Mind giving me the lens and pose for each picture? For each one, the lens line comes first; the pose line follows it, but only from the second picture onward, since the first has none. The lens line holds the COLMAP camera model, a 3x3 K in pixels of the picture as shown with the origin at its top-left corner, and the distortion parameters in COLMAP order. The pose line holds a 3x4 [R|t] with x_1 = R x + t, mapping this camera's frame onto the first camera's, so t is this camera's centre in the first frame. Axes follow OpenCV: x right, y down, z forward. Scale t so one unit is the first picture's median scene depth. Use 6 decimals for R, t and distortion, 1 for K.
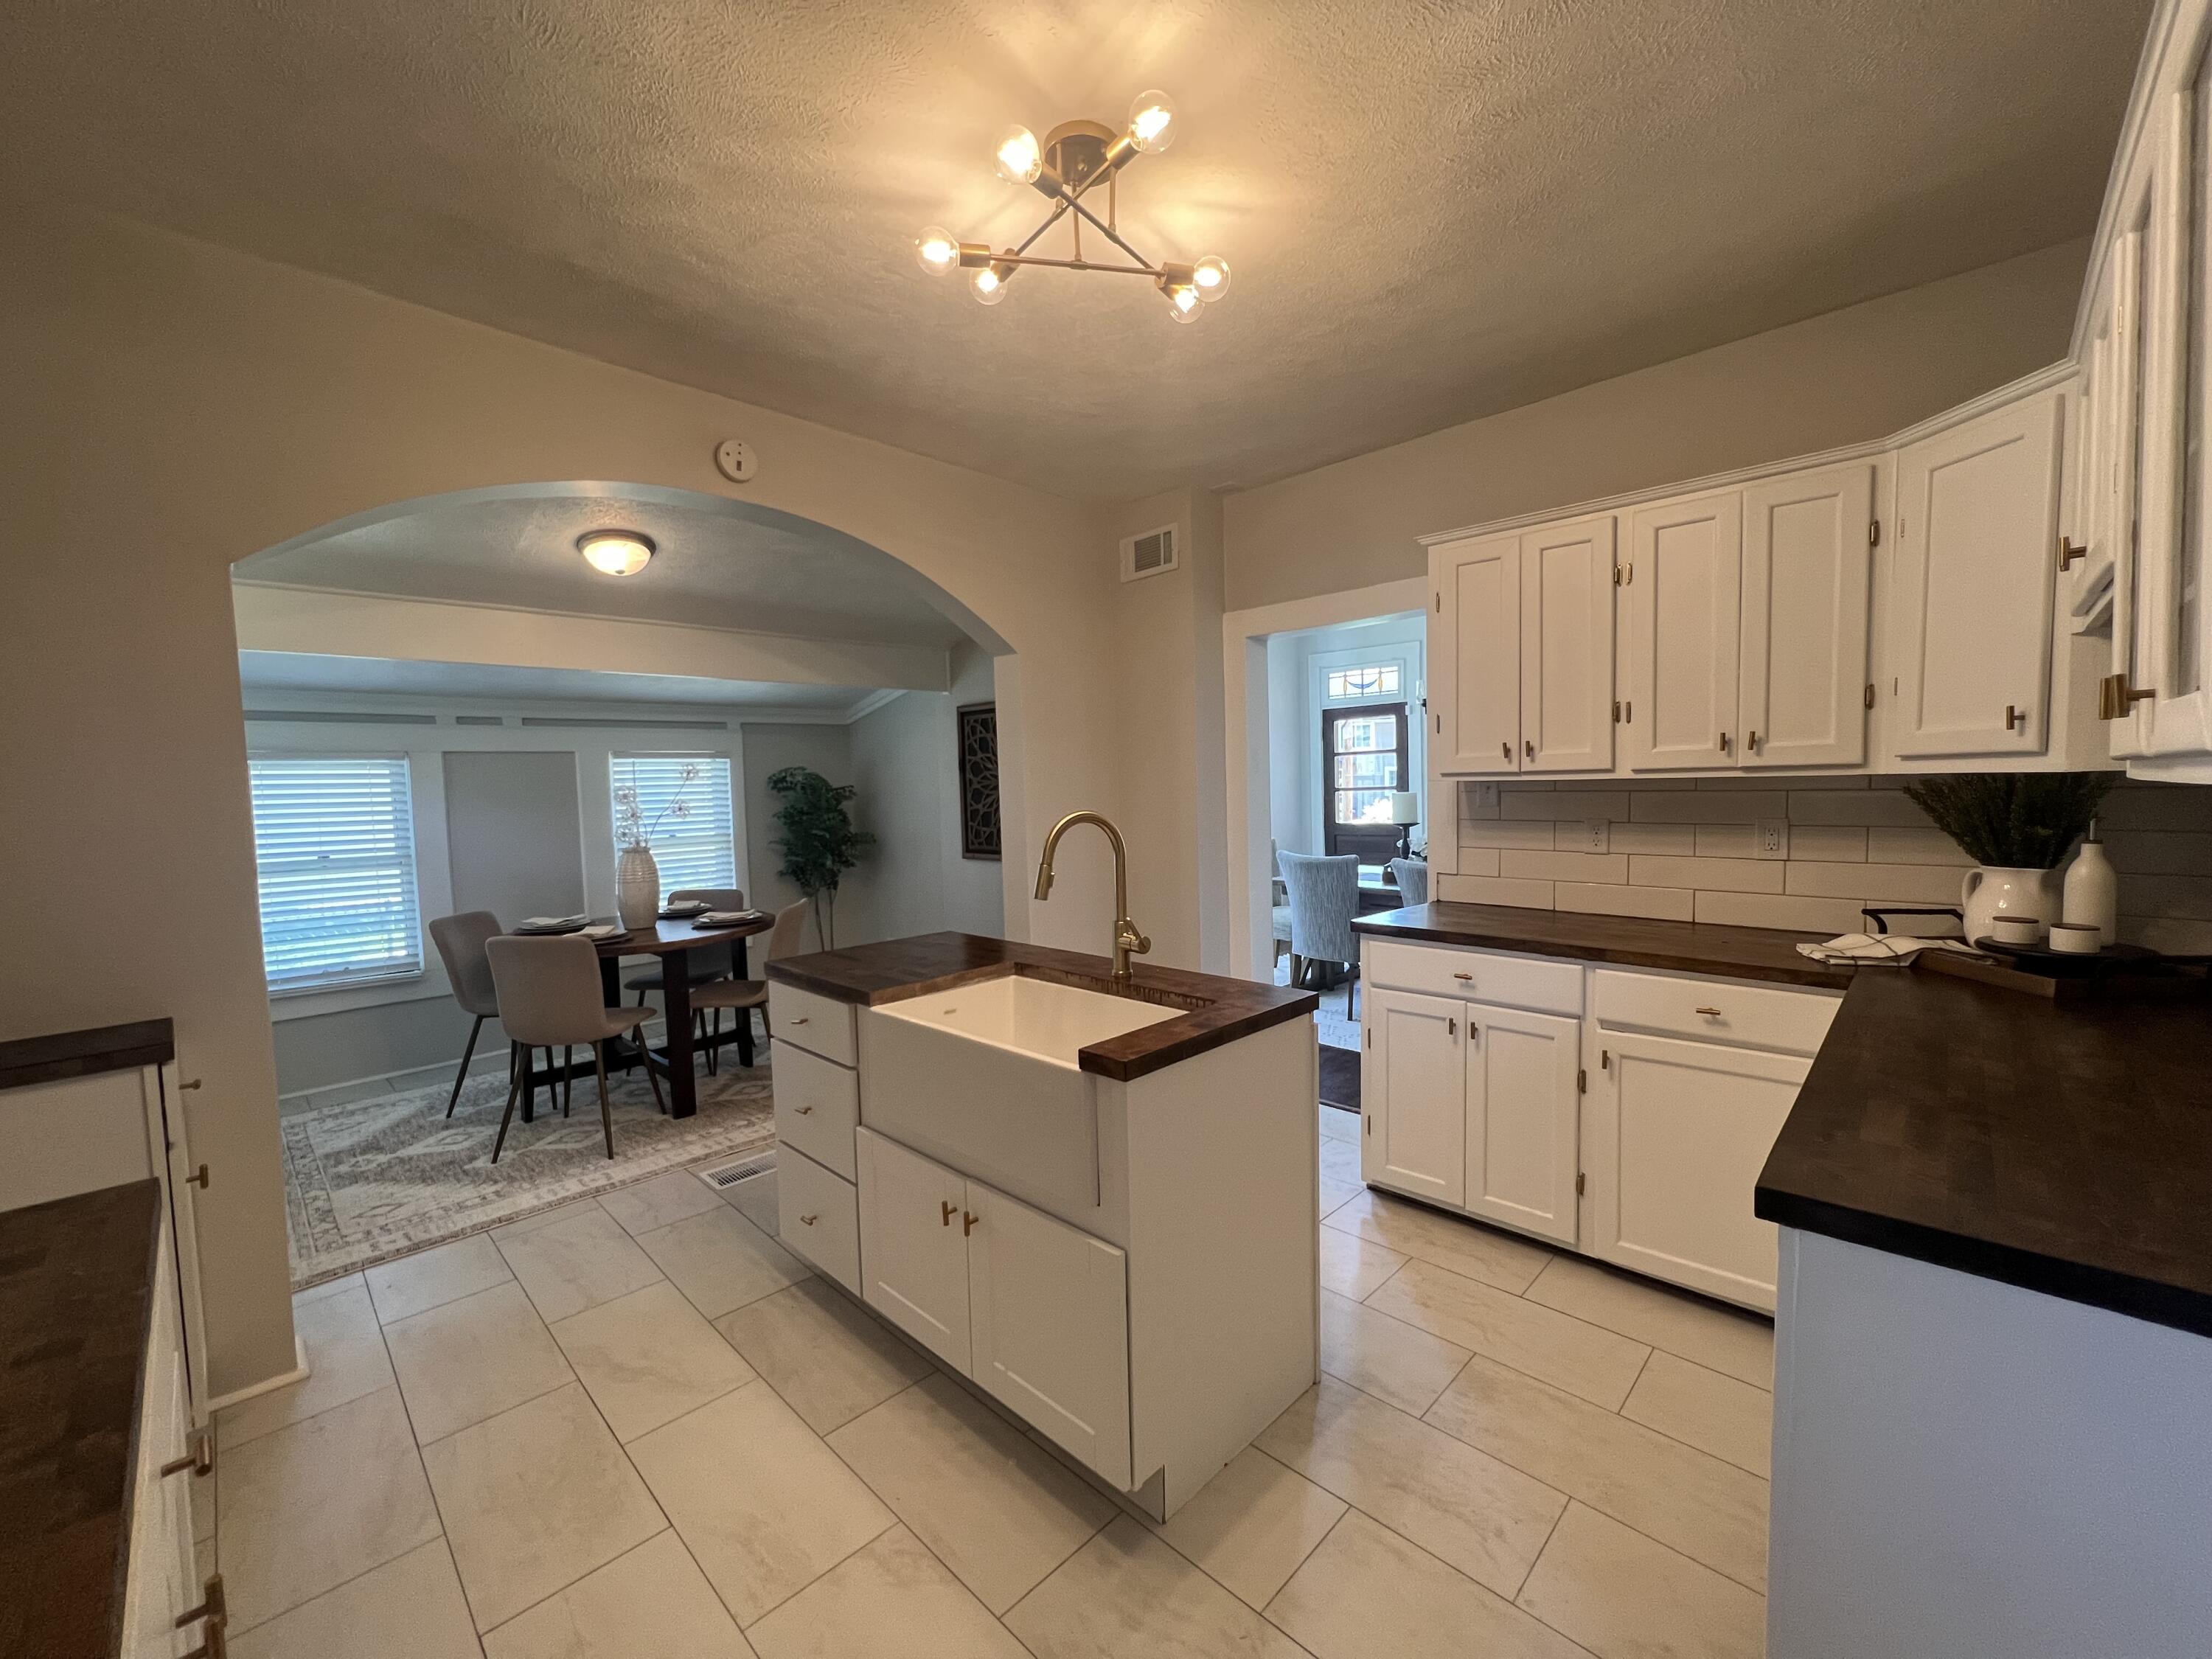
lens RADIAL K [[882.7, 0, 1096.8], [0, 882.7, 827.7], [0, 0, 1]] dist [-0.003749, 0.000597]
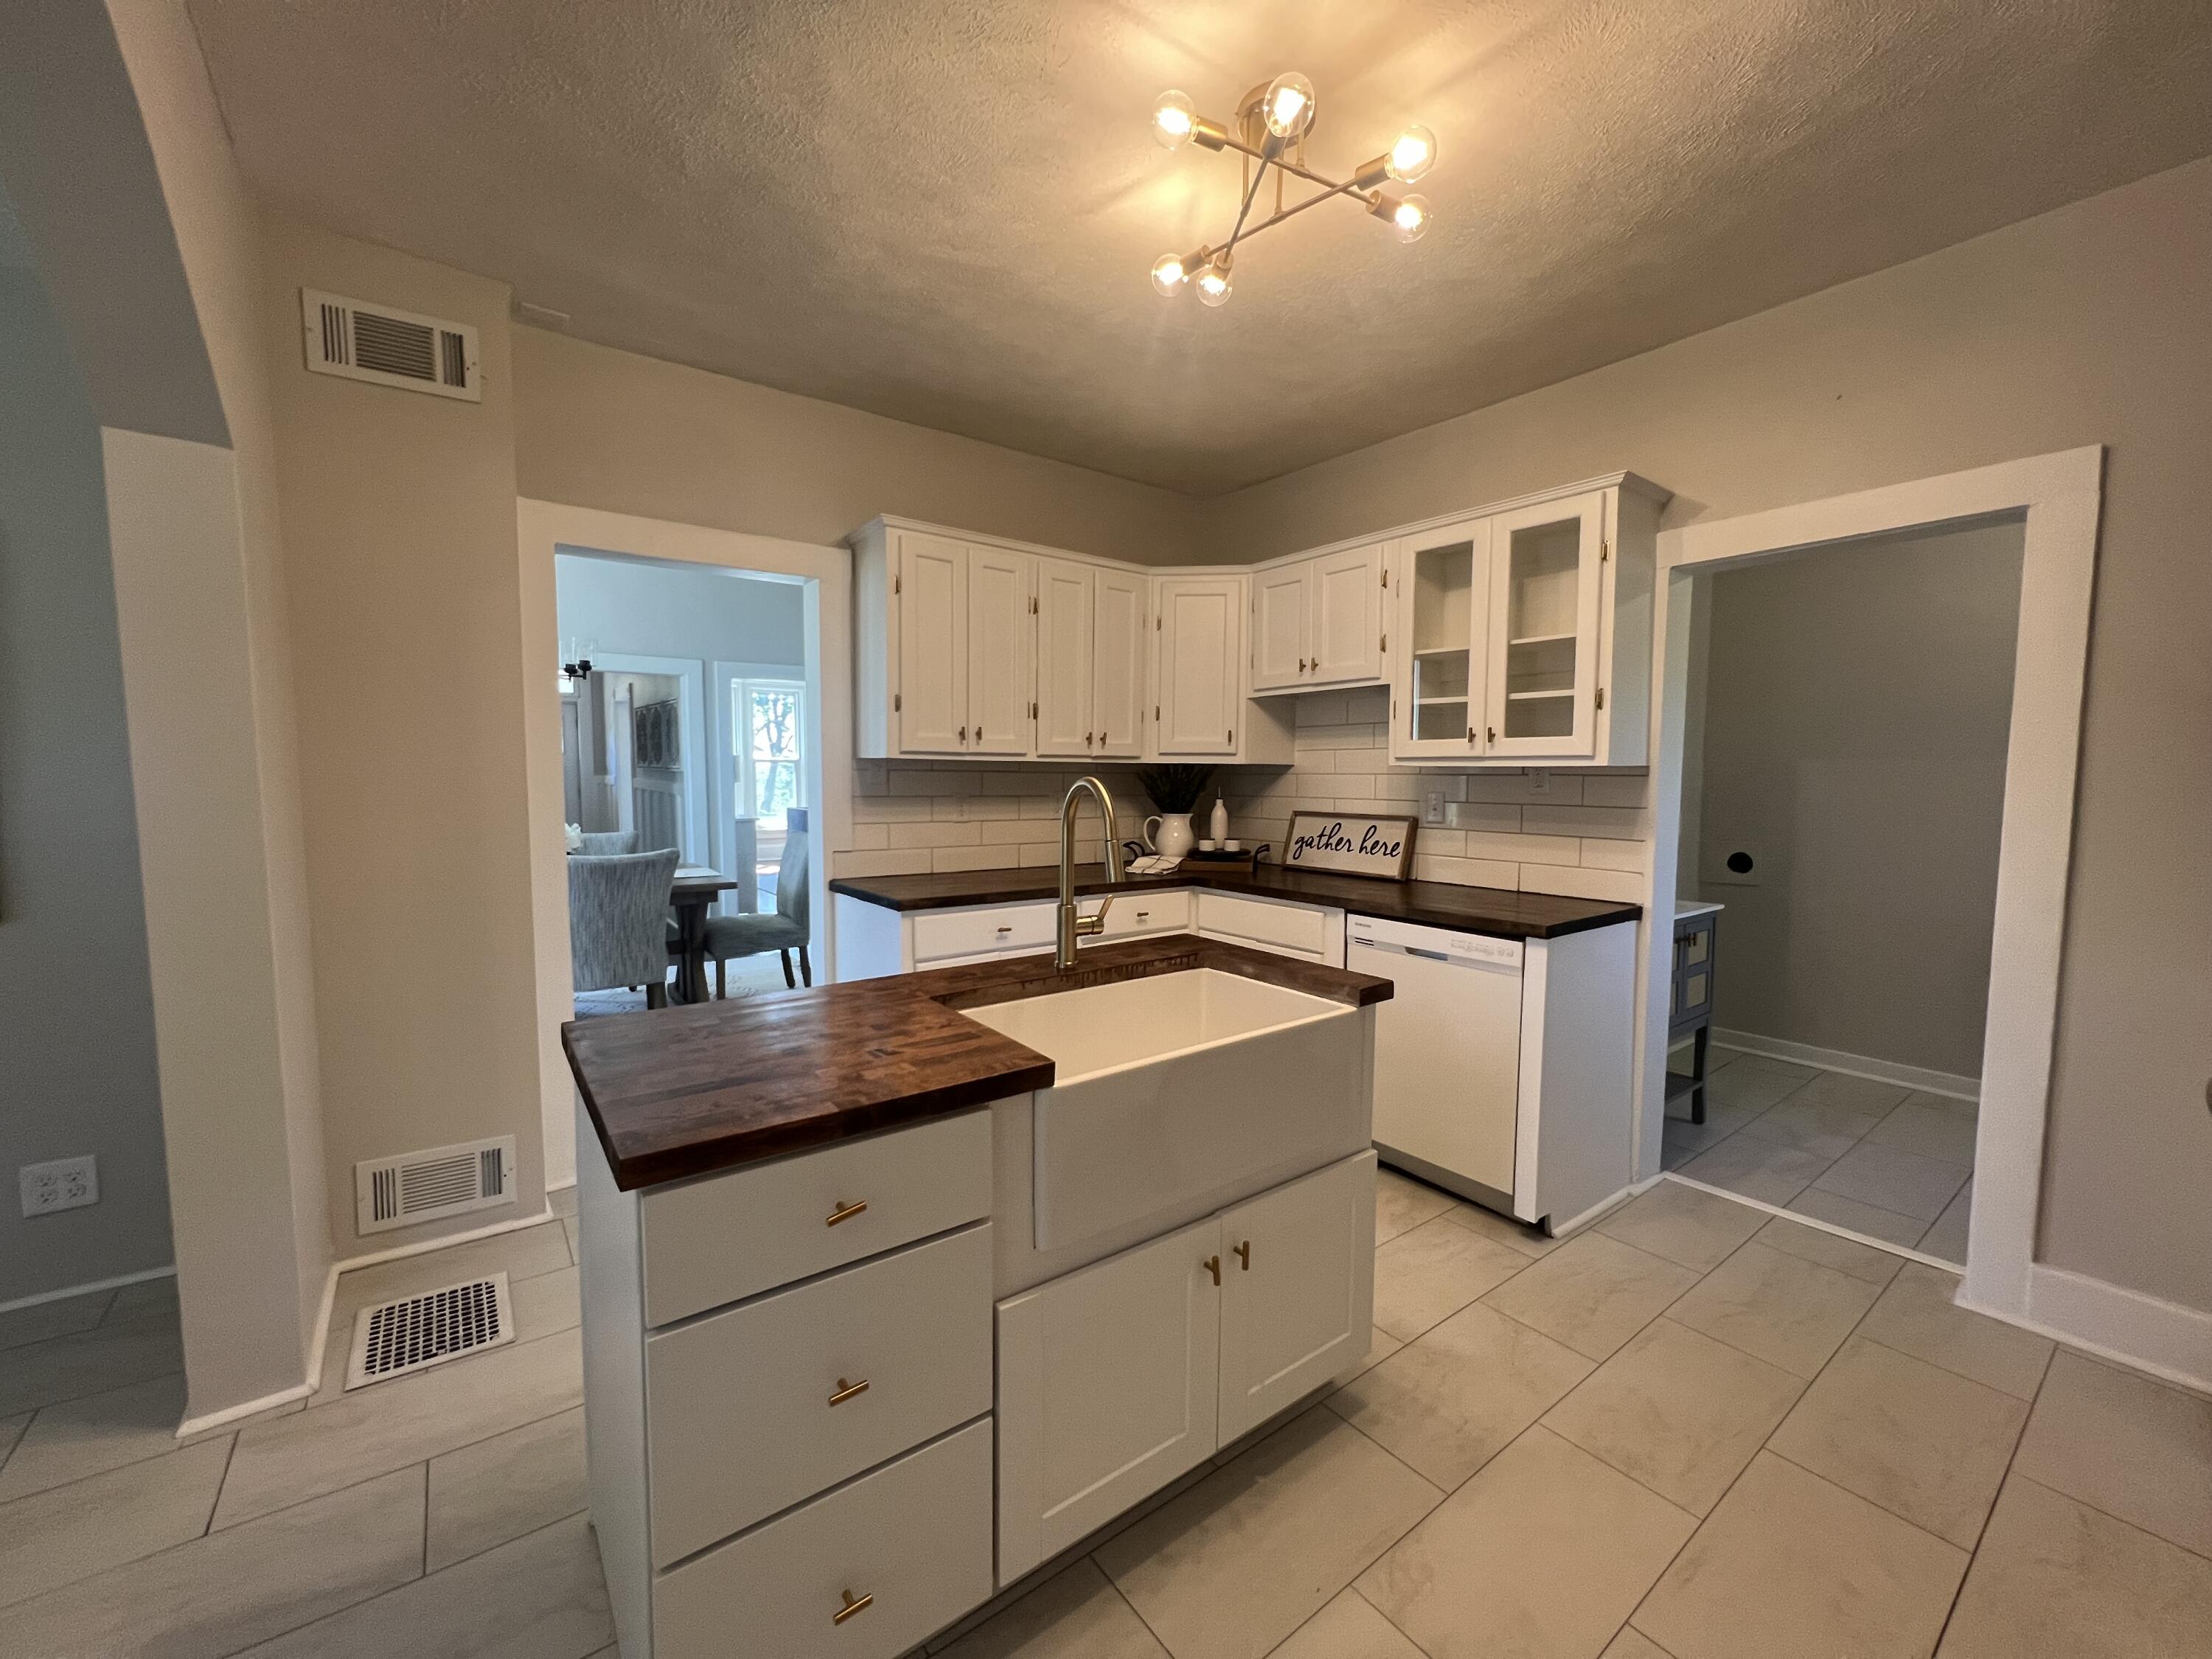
lens RADIAL K [[882.7, 0, 1111.4], [0, 882.7, 829.5], [0, 0, 1]] dist [-0.003749, 0.000597]
pose [[0.141826, -0.044205, 0.988904, -0.552779], [0.035352, 0.998591, 0.039568, -0.001089], [-0.989260, 0.029348, 0.143189, 0.553487]]
